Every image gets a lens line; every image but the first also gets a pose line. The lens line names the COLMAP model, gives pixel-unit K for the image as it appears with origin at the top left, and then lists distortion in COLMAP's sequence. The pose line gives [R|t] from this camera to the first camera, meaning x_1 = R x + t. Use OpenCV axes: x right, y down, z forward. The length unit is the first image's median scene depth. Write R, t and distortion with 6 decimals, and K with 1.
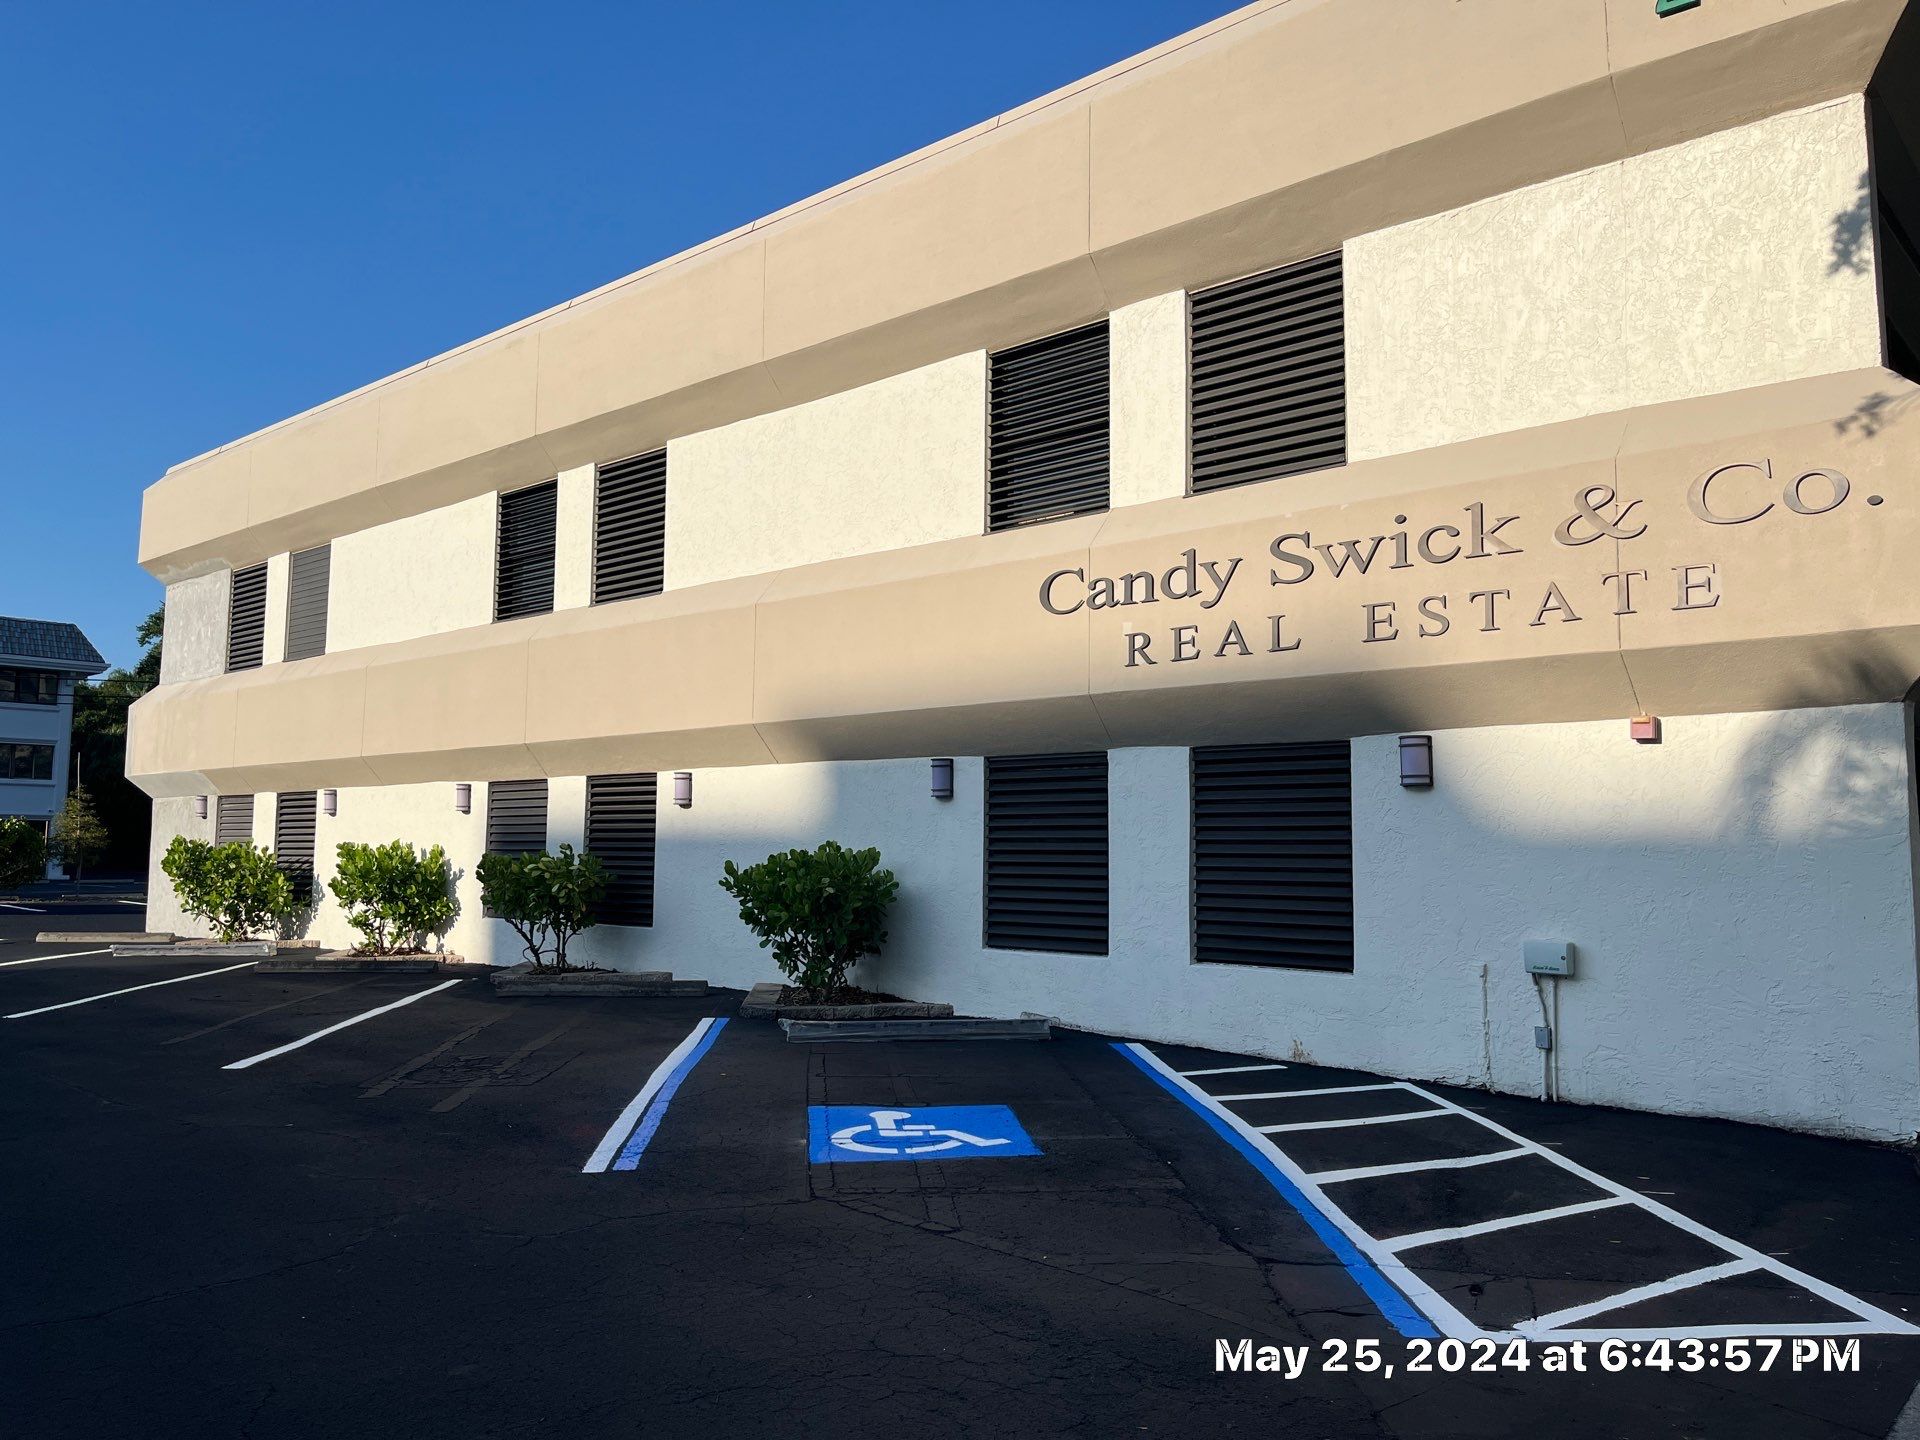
lens RADIAL K [[1474.4, 0, 950.7], [0, 1474.4, 720.9], [0, 0, 1]] dist [0.054198, -0.071166]
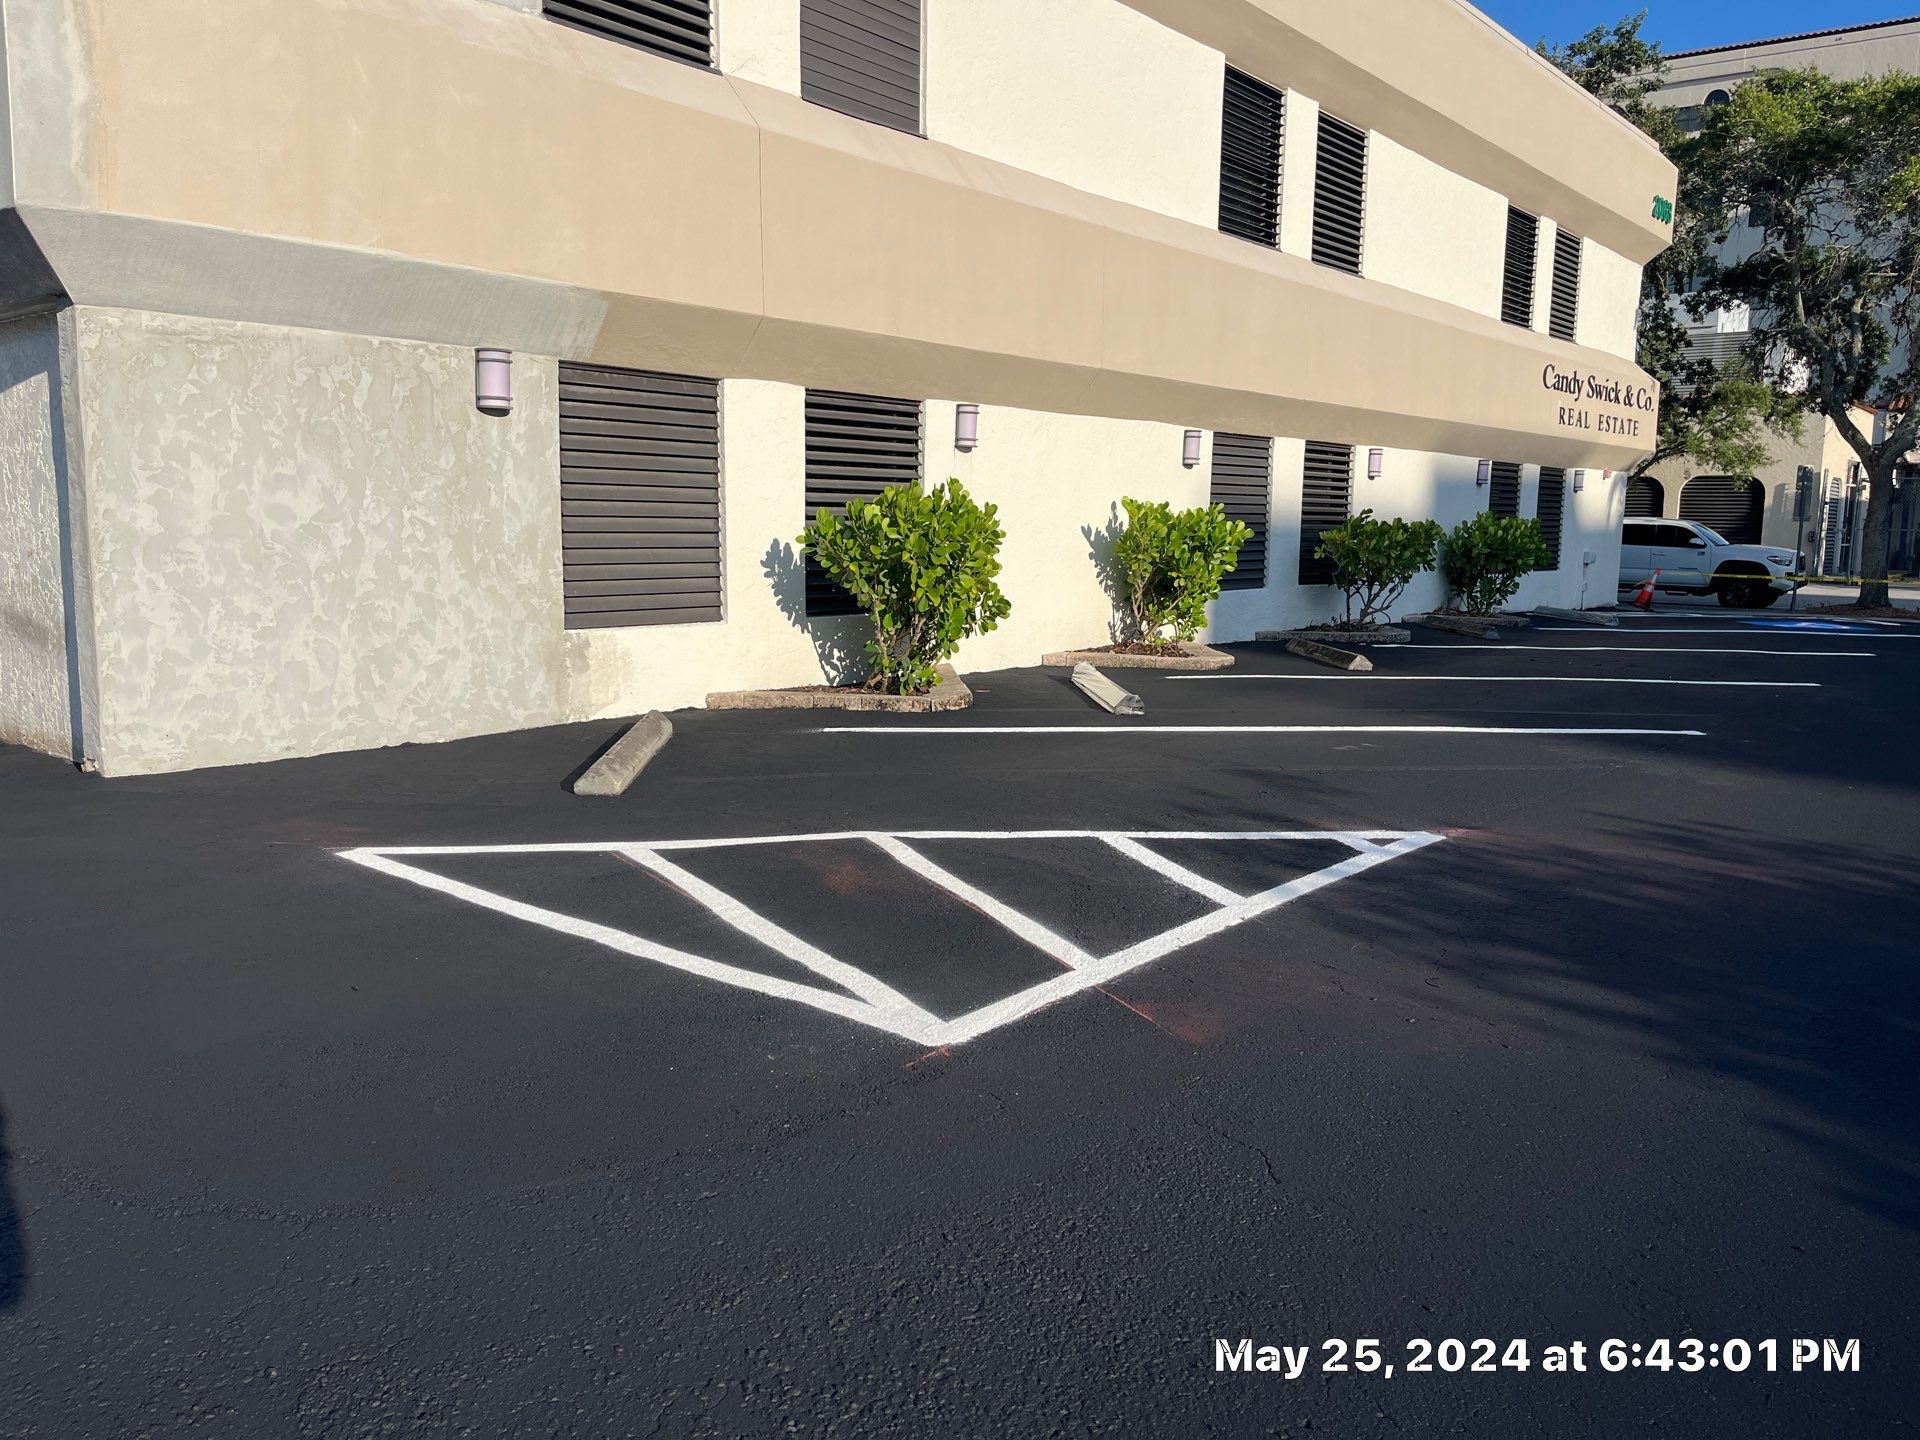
lens RADIAL K [[1474.4, 0, 953.8], [0, 1474.4, 725.0], [0, 0, 1]] dist [0.054198, -0.071166]
pose [[-0.057961, -0.137181, 0.988849, -1.931884], [-0.092272, 0.987010, 0.131518, 0.181637], [-0.994046, -0.083620, -0.069866, 1.996202]]
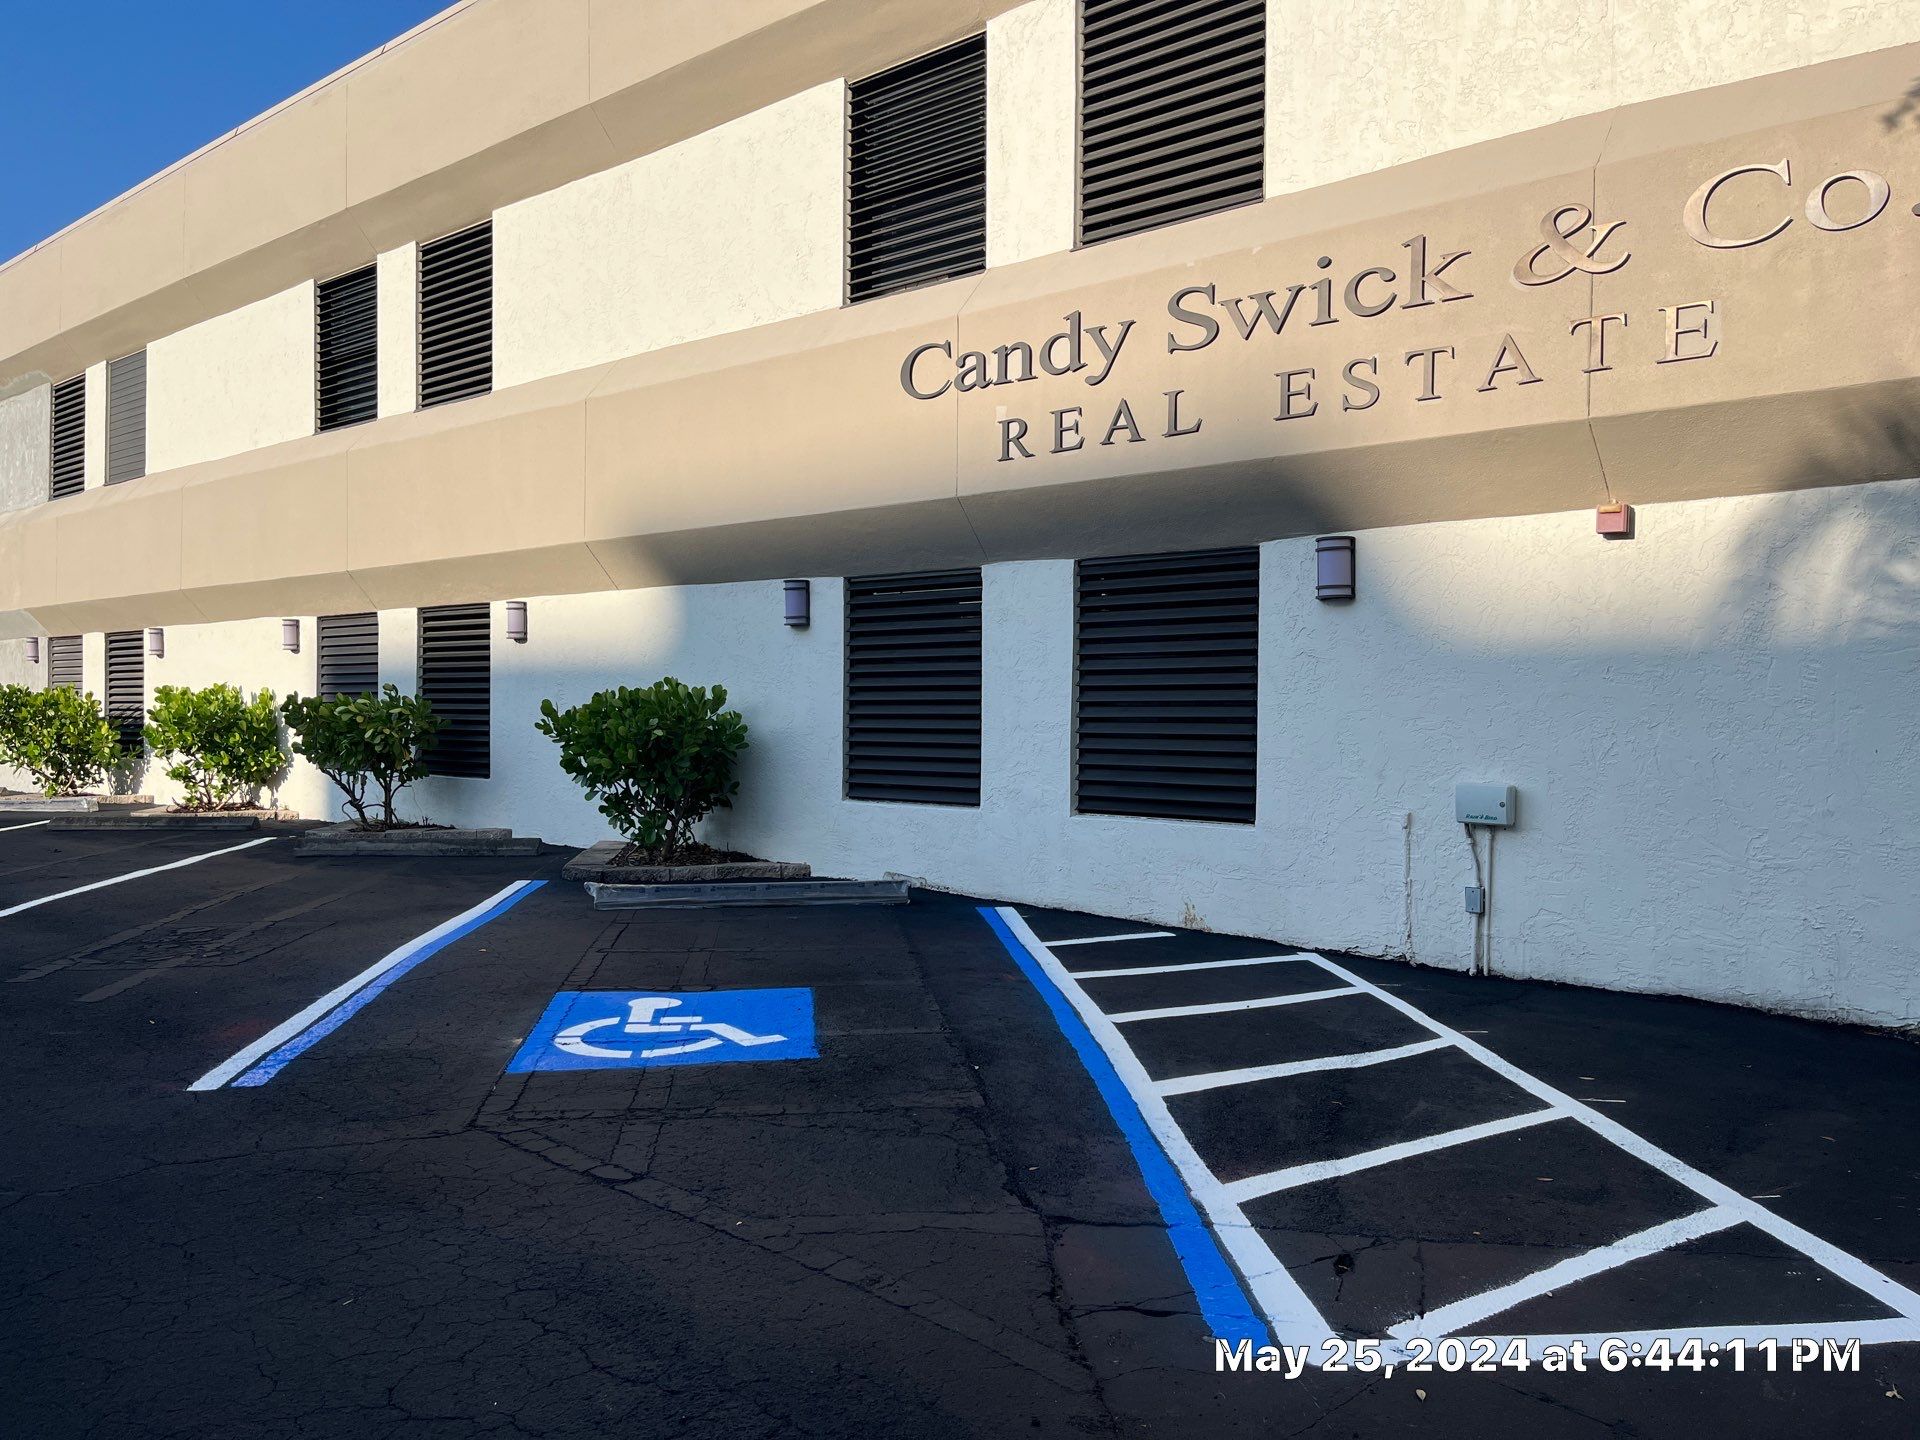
lens RADIAL K [[1474.4, 0, 959.7], [0, 1474.4, 730.6], [0, 0, 1]] dist [0.054198, -0.071166]
pose [[0.999640, -0.002016, 0.026756, 0.078956], [-0.000702, 0.994865, 0.101209, 0.031493], [-0.026823, -0.101191, 0.994505, 0.171673]]
